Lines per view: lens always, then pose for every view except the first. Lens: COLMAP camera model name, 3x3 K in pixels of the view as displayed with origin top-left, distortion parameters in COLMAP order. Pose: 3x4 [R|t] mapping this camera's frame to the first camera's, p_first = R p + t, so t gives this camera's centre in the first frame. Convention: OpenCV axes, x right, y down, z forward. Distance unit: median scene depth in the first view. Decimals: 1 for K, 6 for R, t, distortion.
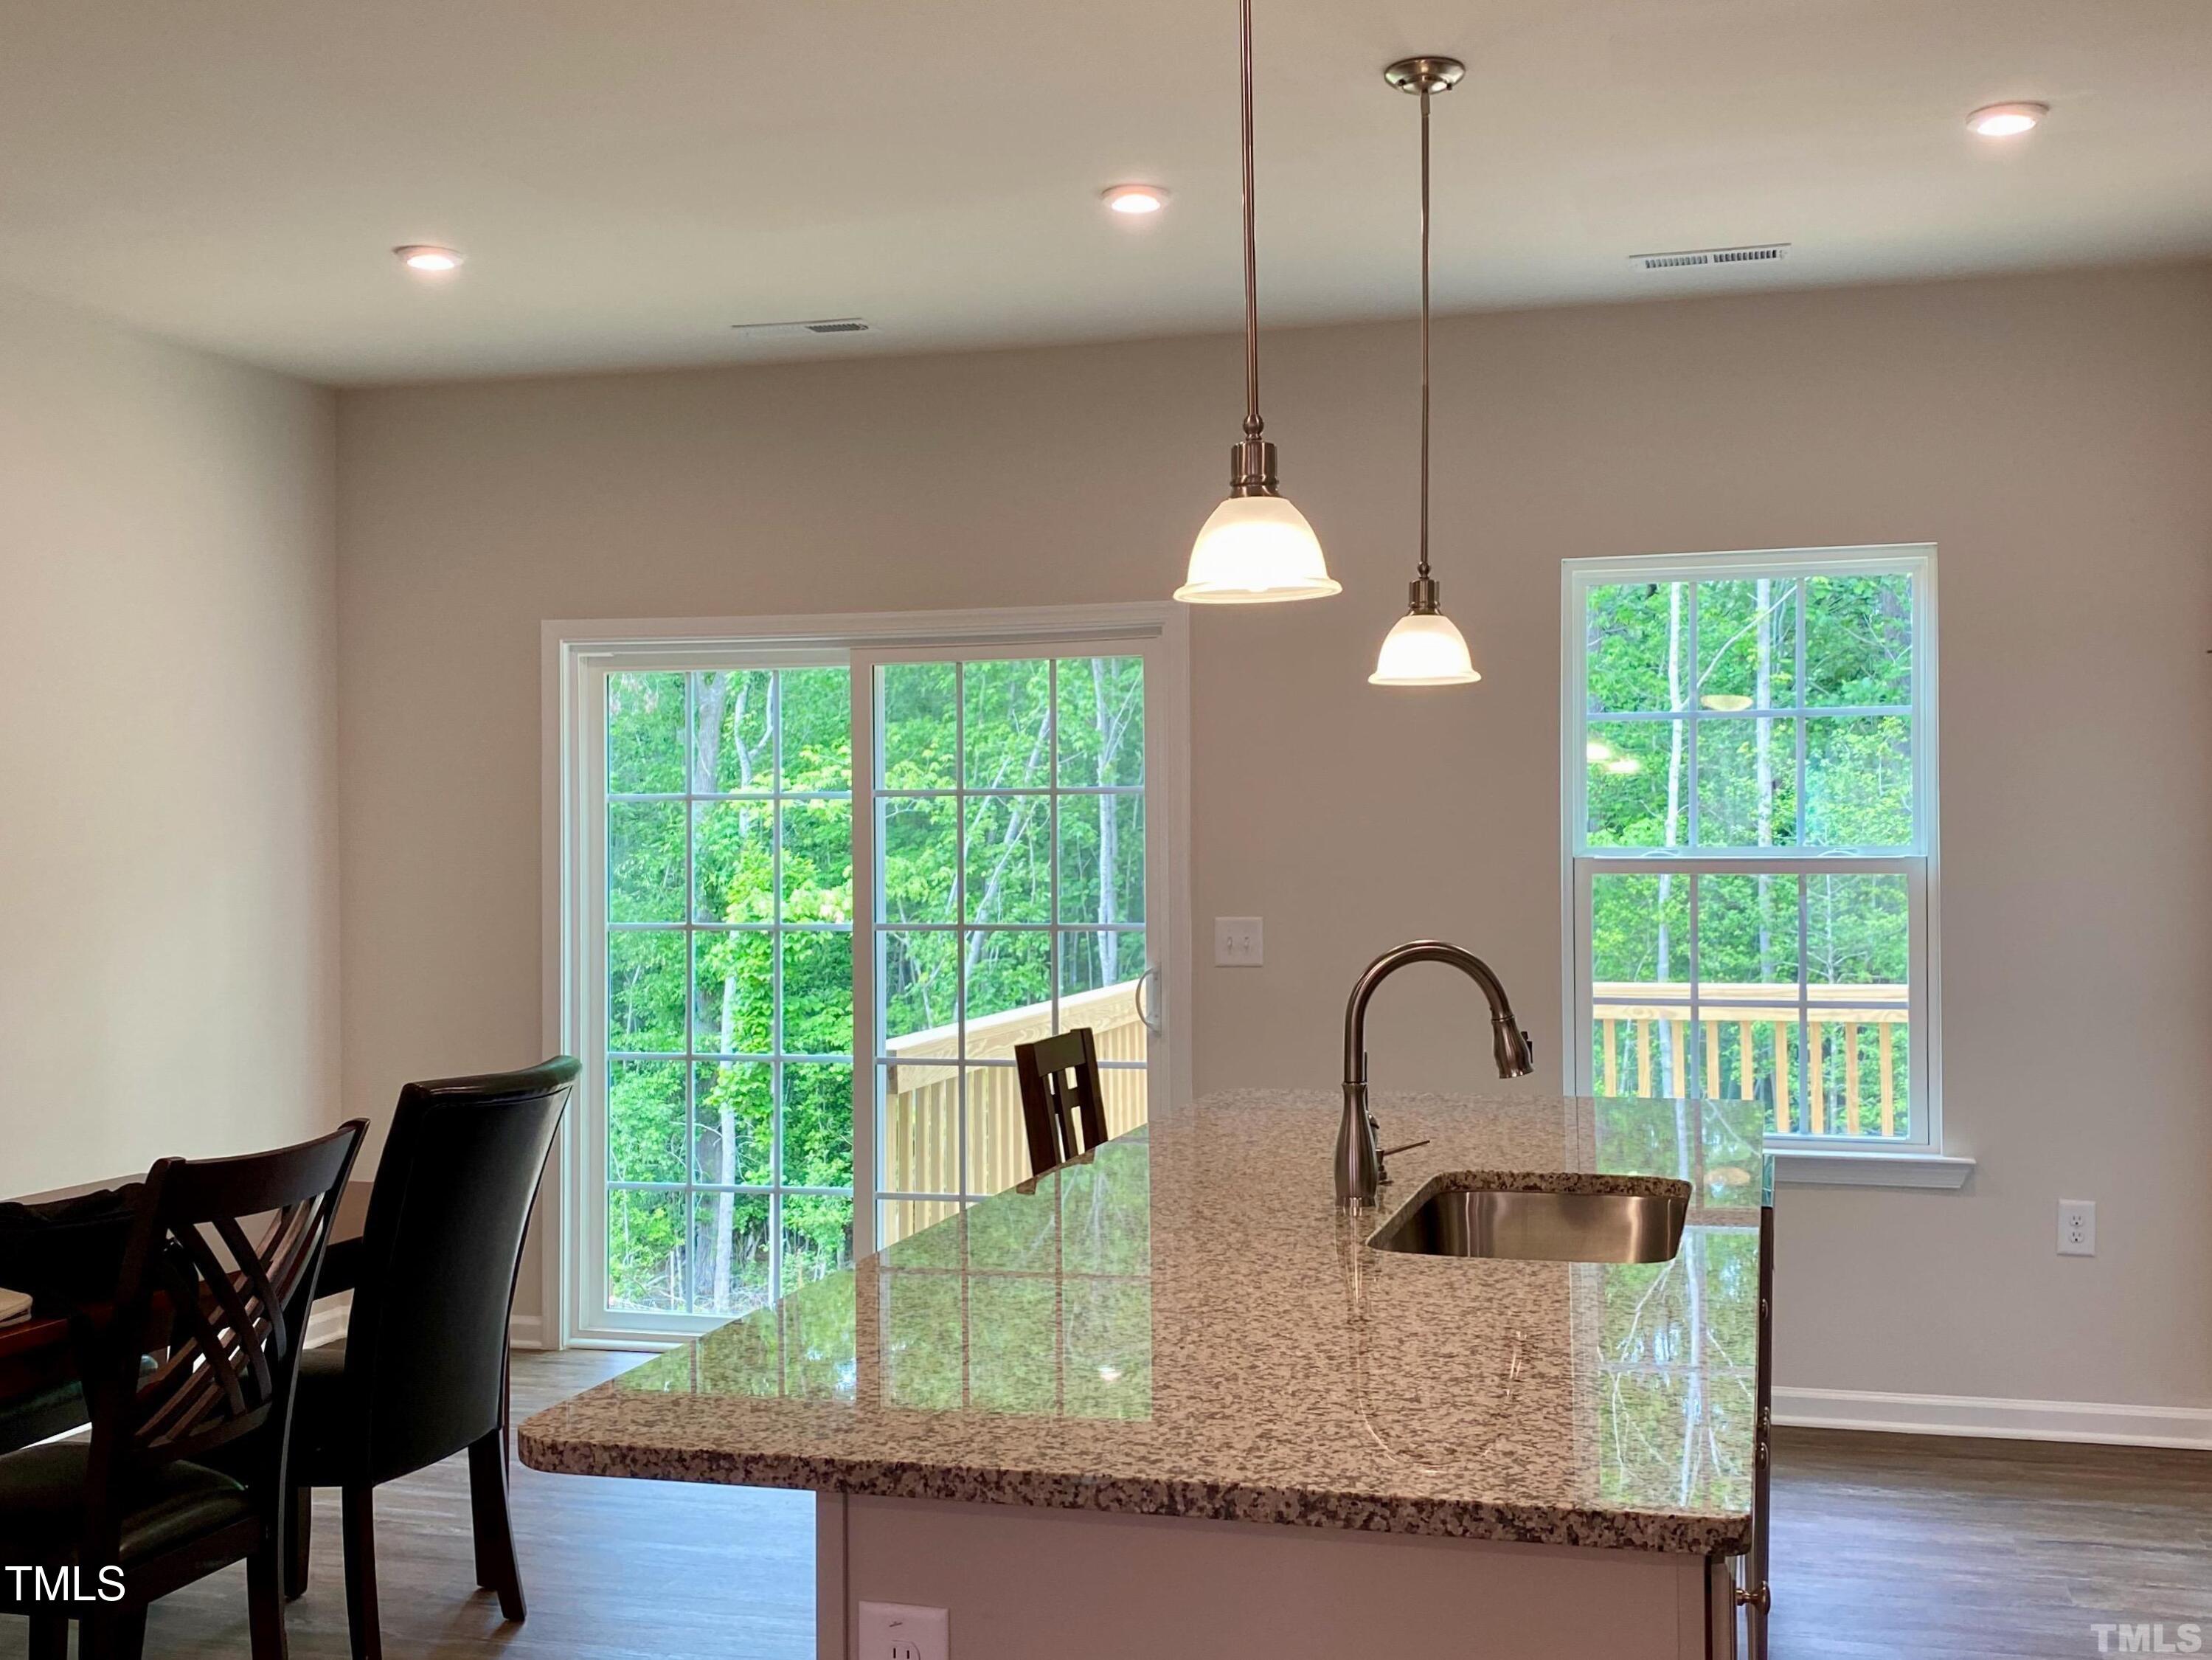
lens RADIAL K [[2258.3, 0, 1132.1], [0, 2258.3, 835.4], [0, 0, 1]] dist [0.191618, -0.579026]
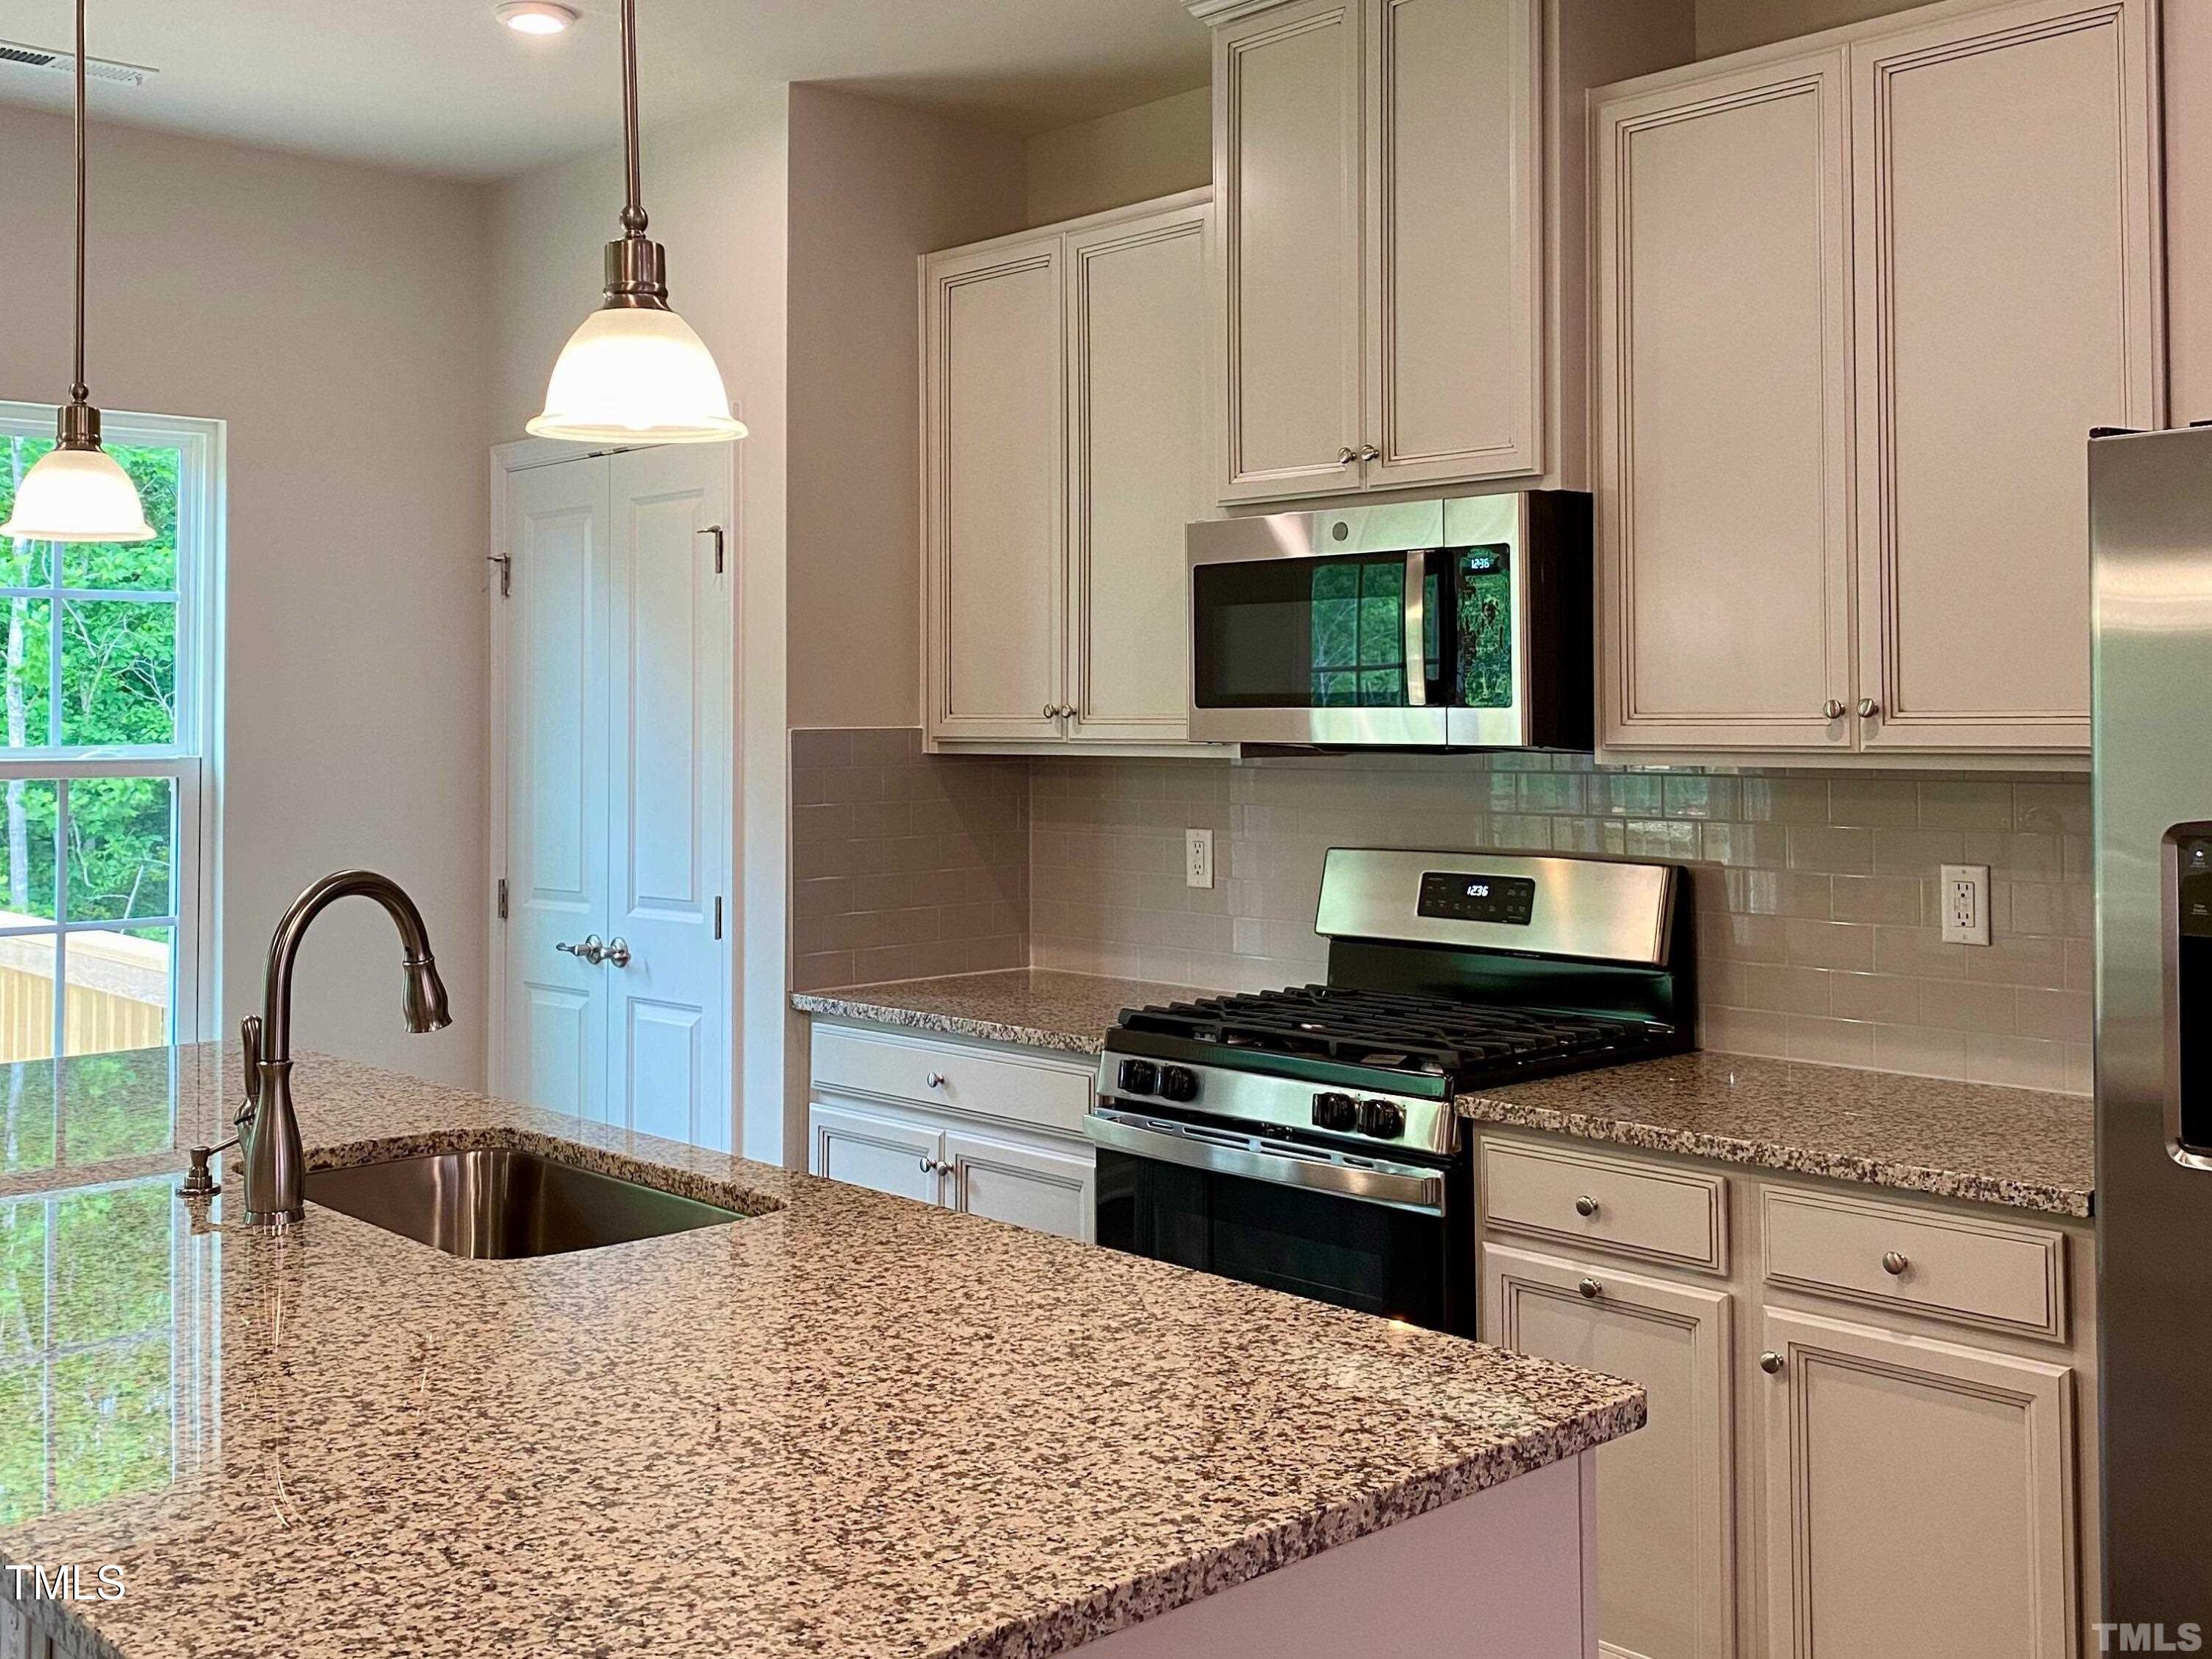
lens RADIAL K [[2244.4, 0, 1128.3], [0, 2244.4, 646.9], [0, 0, 1]] dist [0.123367, -0.357381]
pose [[0.514205, 0.033640, 0.857007, -0.667752], [-0.002205, 0.999279, -0.037901, -0.003712], [-0.857664, 0.017600, 0.513909, 0.574547]]
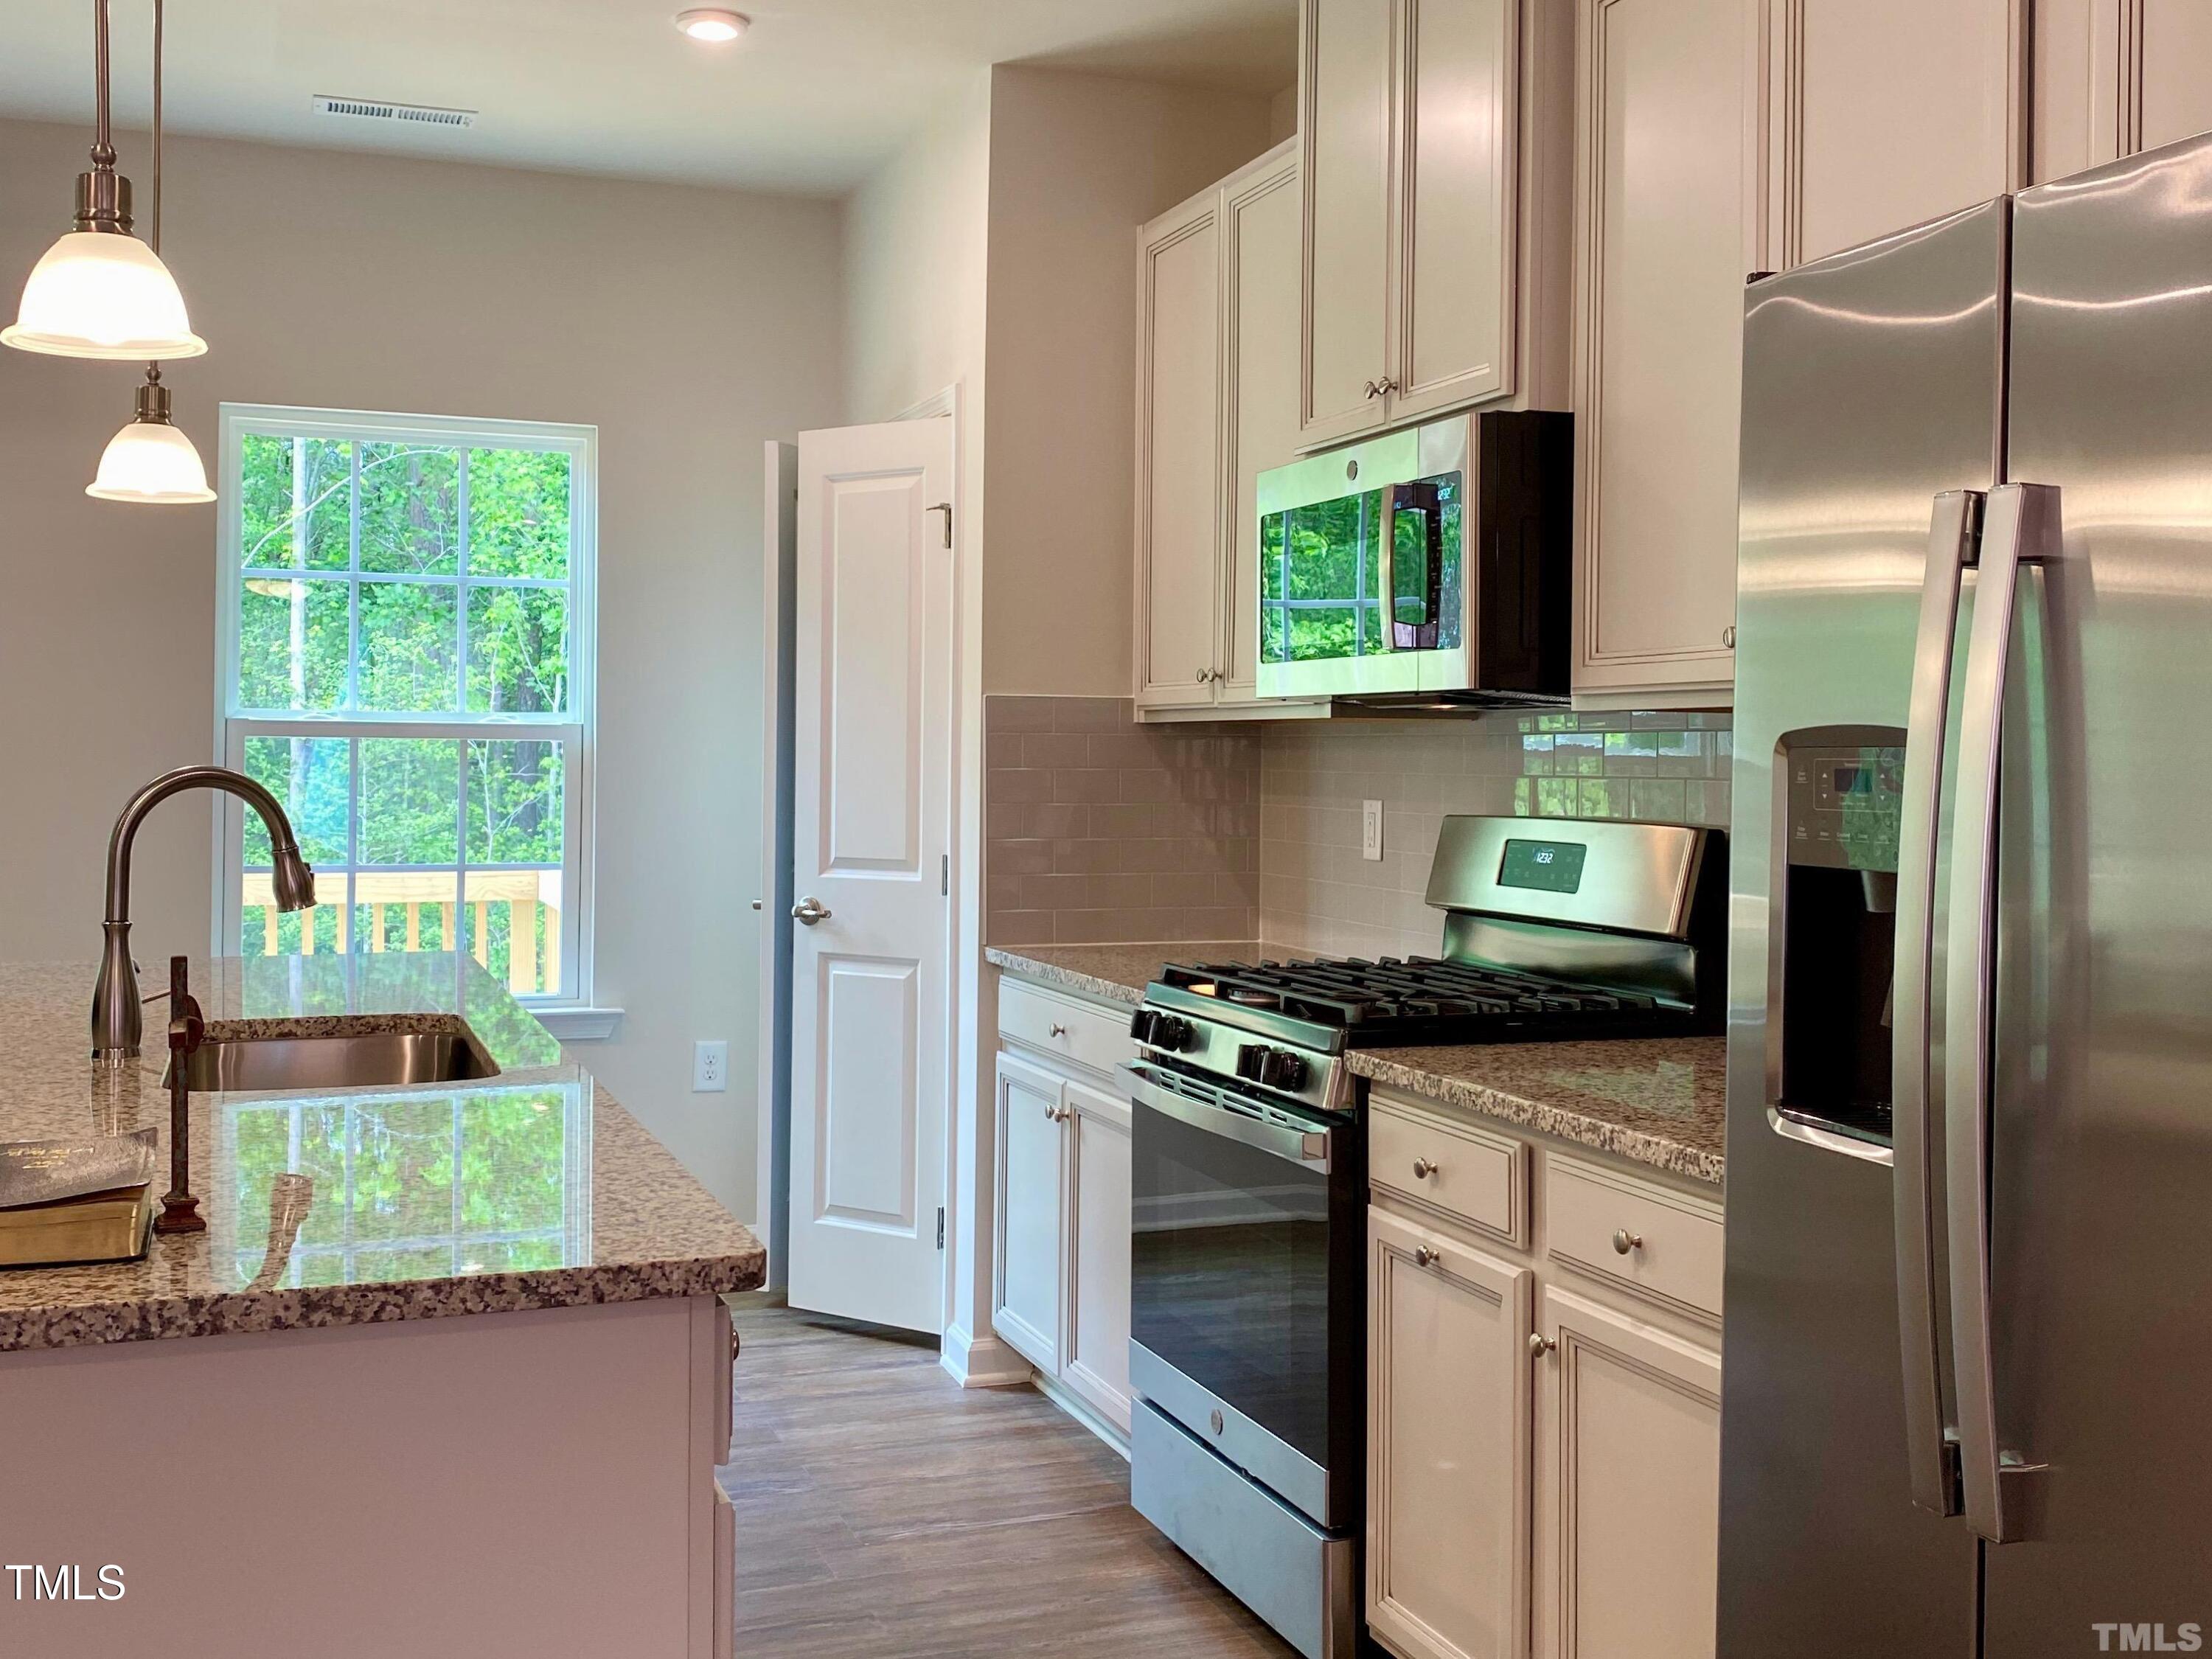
lens RADIAL K [[2237.8, 0, 1098.8], [0, 2237.8, 748.7], [0, 0, 1]] dist [0.094732, -0.241027]
pose [[0.807334, 0.018248, 0.589812, -0.188106], [-0.017365, 0.999824, -0.007163, 0.064552], [-0.589839, -0.004459, 0.807508, 0.075946]]
